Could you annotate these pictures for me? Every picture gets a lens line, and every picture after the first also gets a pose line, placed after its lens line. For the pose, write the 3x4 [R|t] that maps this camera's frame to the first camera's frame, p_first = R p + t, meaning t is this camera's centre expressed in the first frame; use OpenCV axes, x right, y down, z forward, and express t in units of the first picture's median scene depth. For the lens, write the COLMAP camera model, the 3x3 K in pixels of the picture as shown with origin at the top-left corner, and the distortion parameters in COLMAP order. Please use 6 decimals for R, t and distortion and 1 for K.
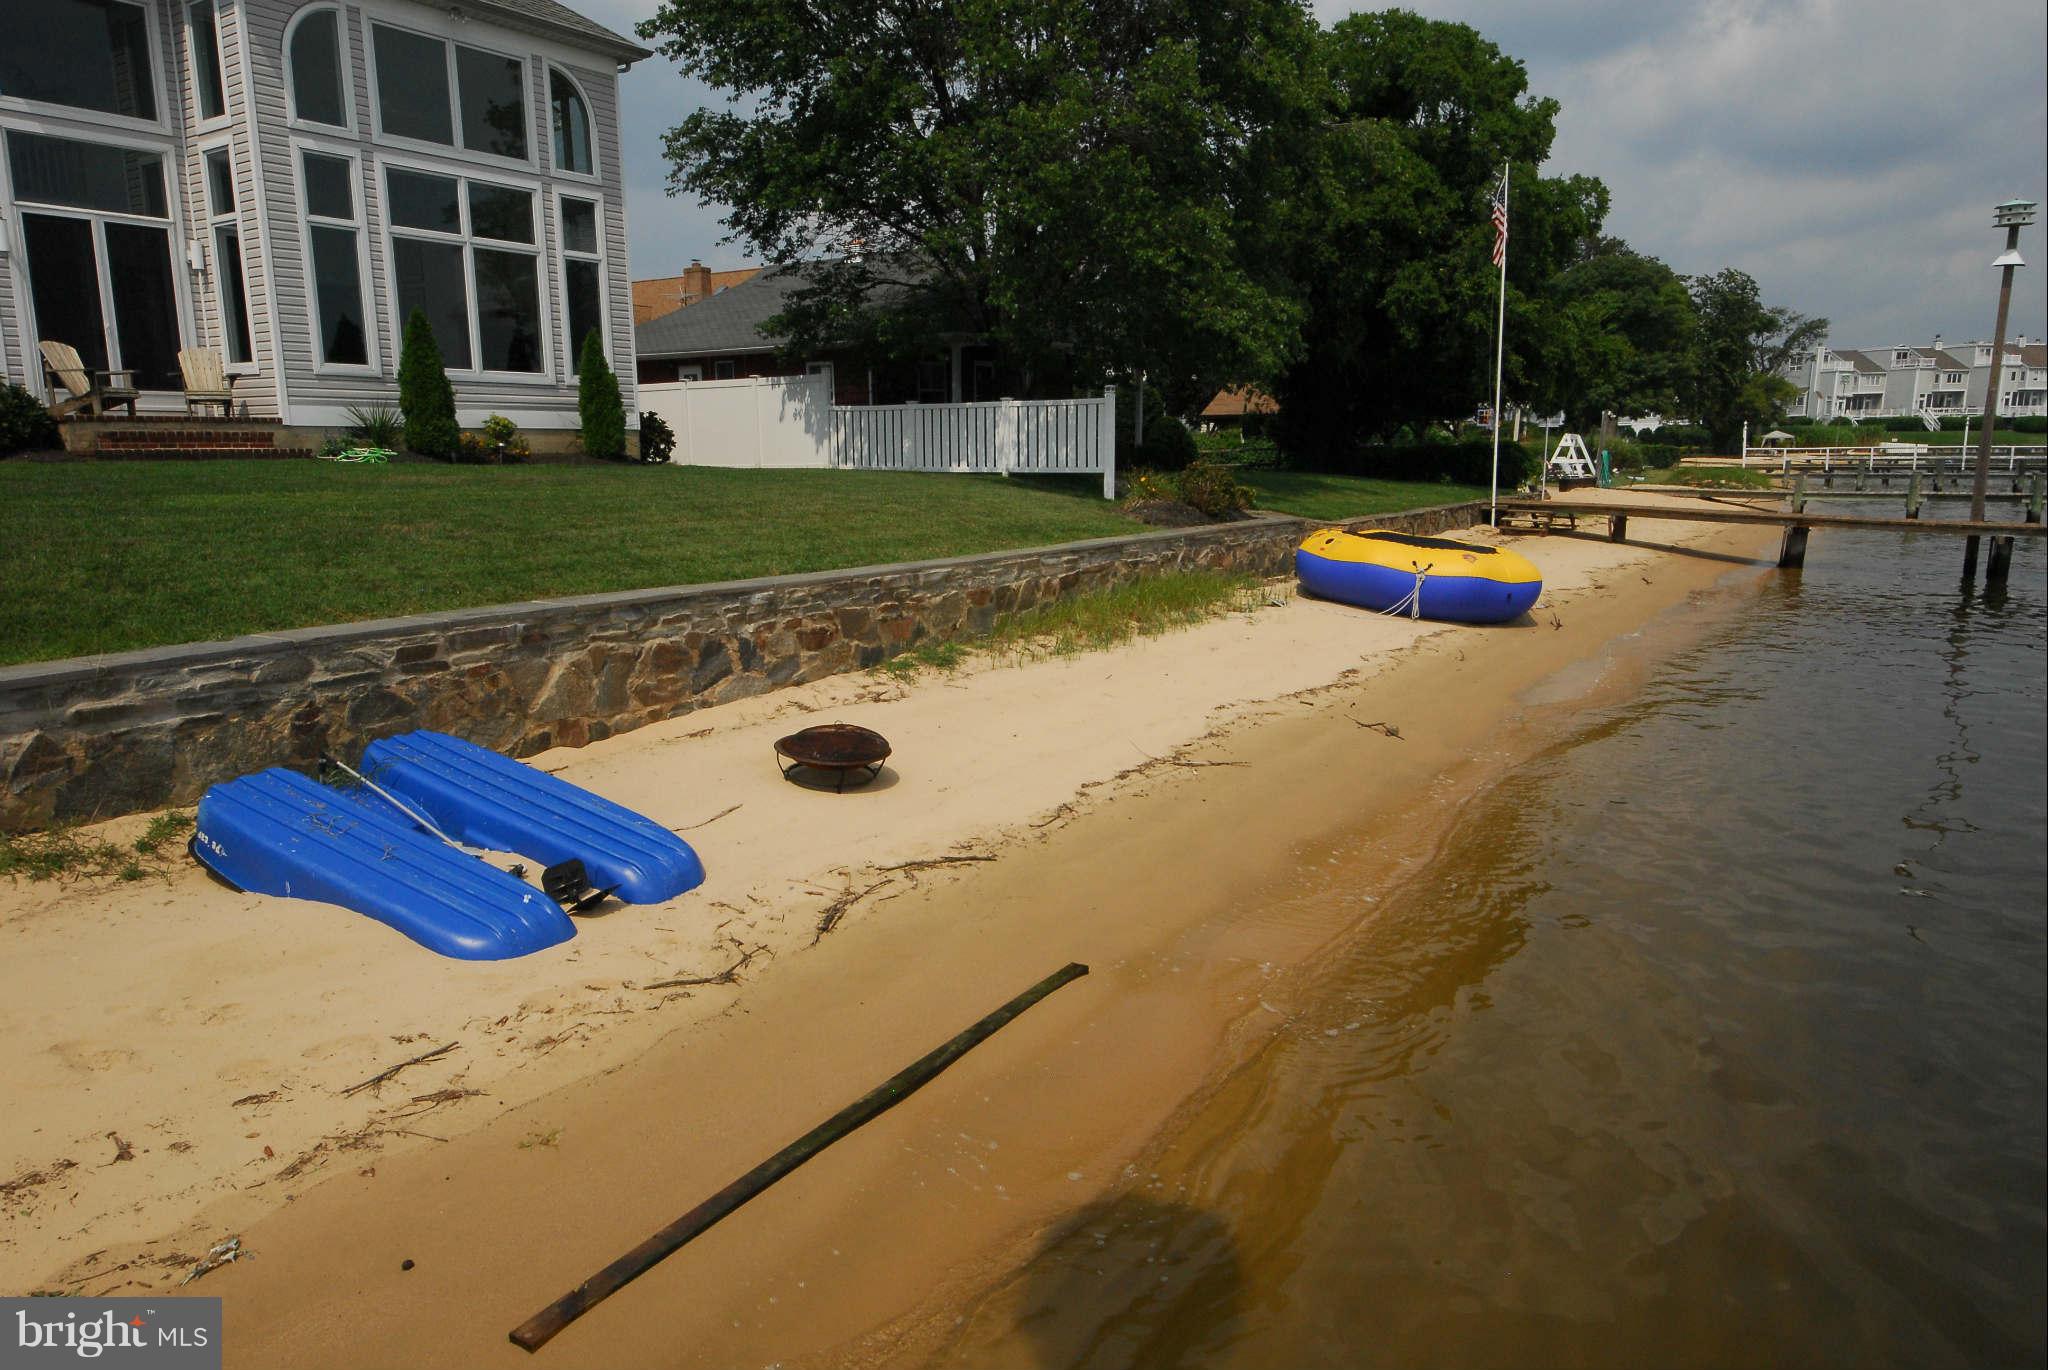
lens RADIAL K [[1332.3, 0, 1014.7], [0, 1332.3, 700.9], [0, 0, 1]] dist [0.039444, -0.031850]
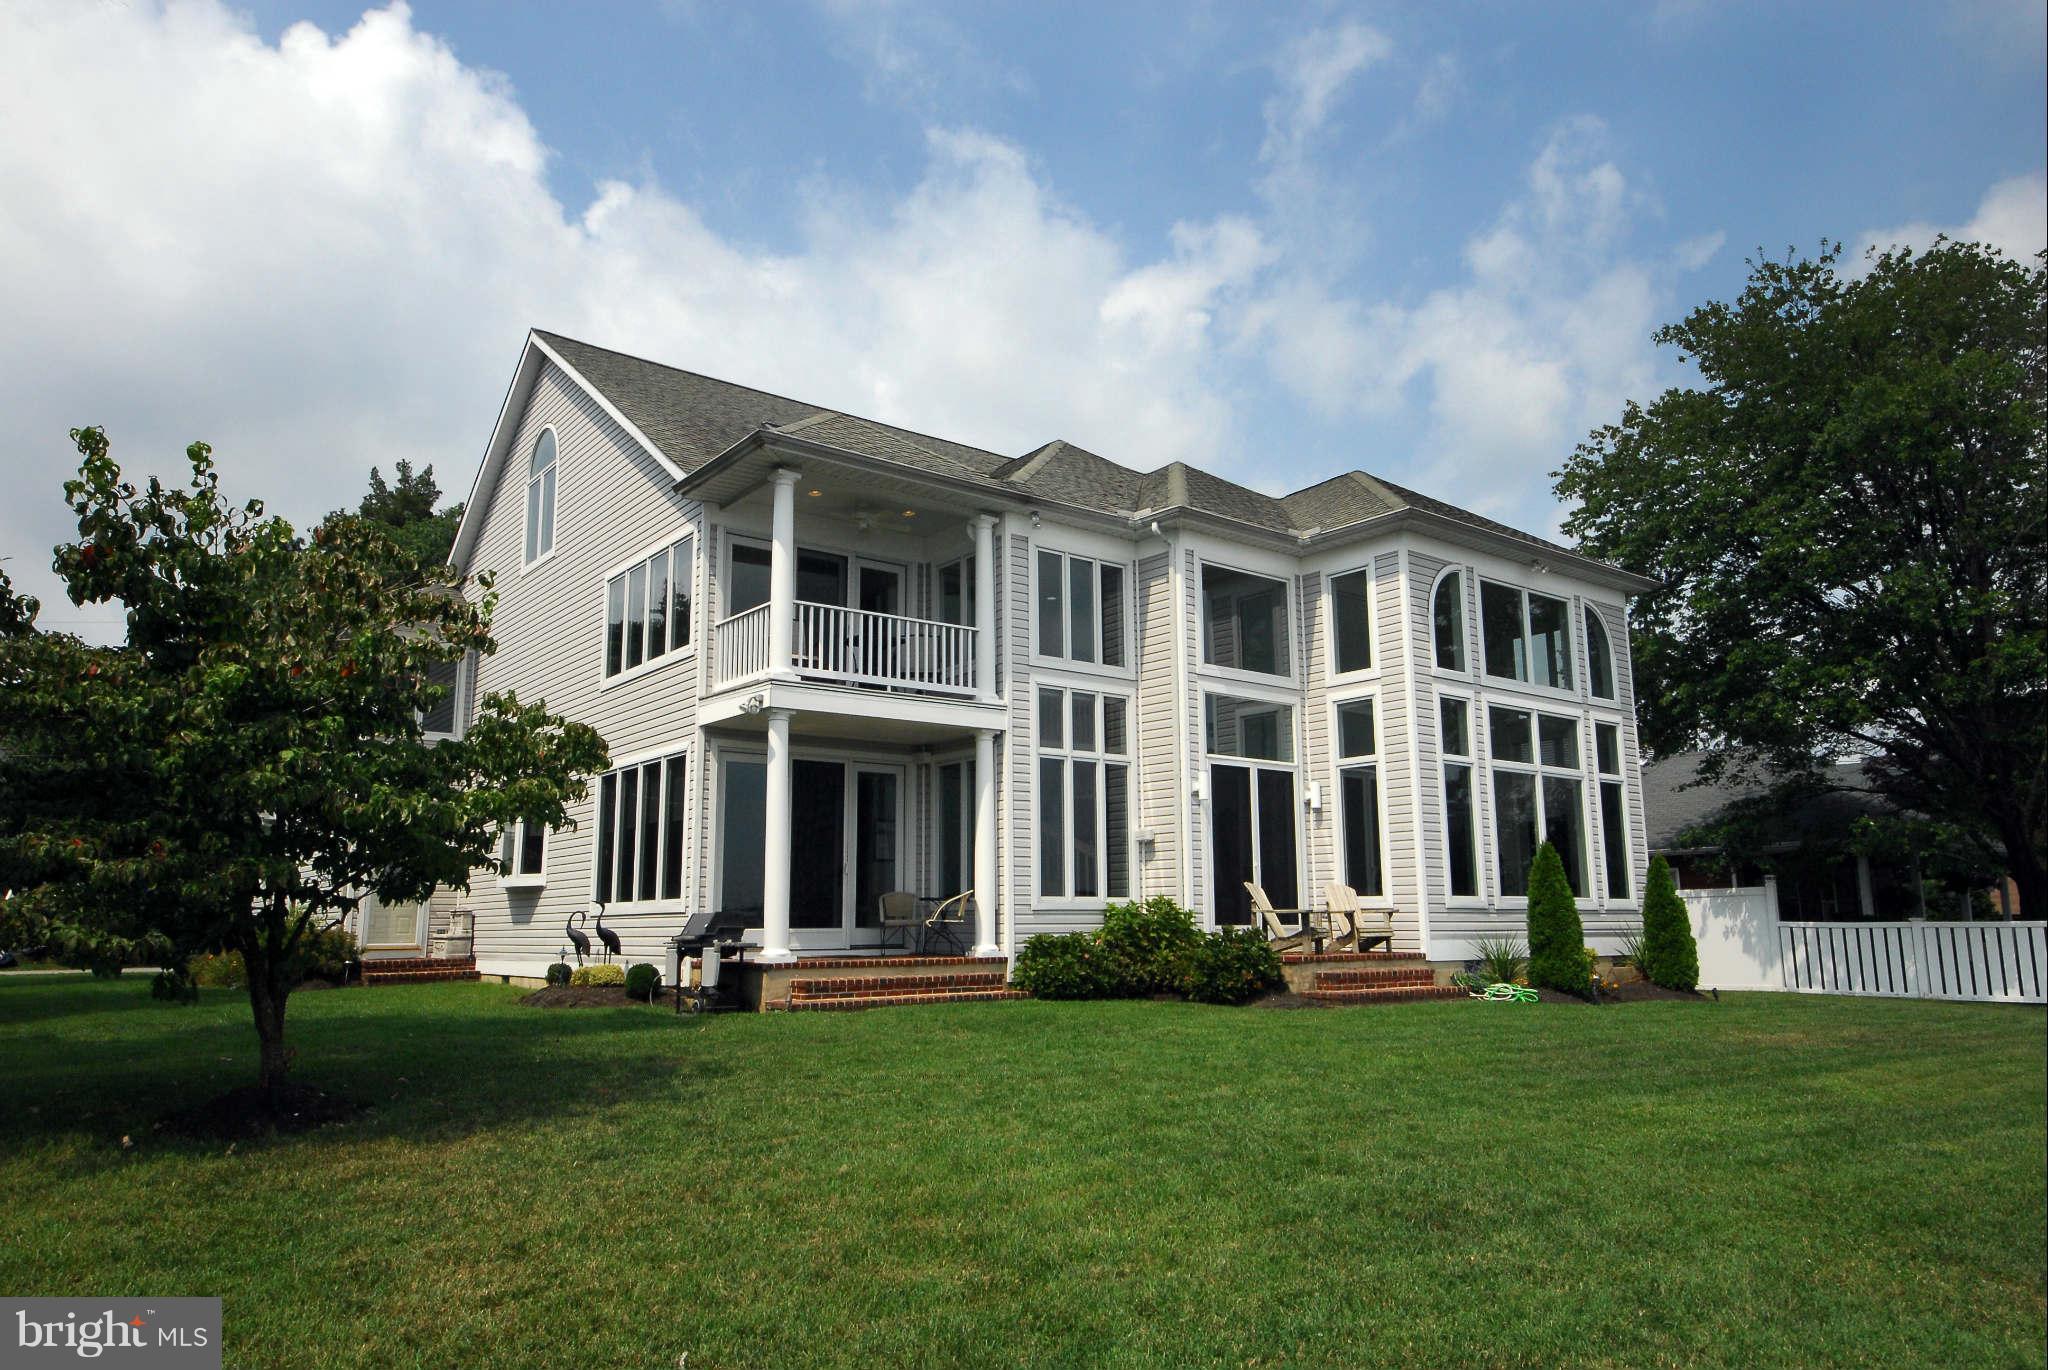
lens RADIAL K [[1332.3, 0, 1014.7], [0, 1332.3, 700.9], [0, 0, 1]] dist [0.039444, -0.031850]
pose [[0.959181, -0.048595, -0.278587, -0.538440], [-0.051566, 0.938555, -0.341257, -0.035092], [0.278052, 0.341693, 0.897738, -0.014398]]
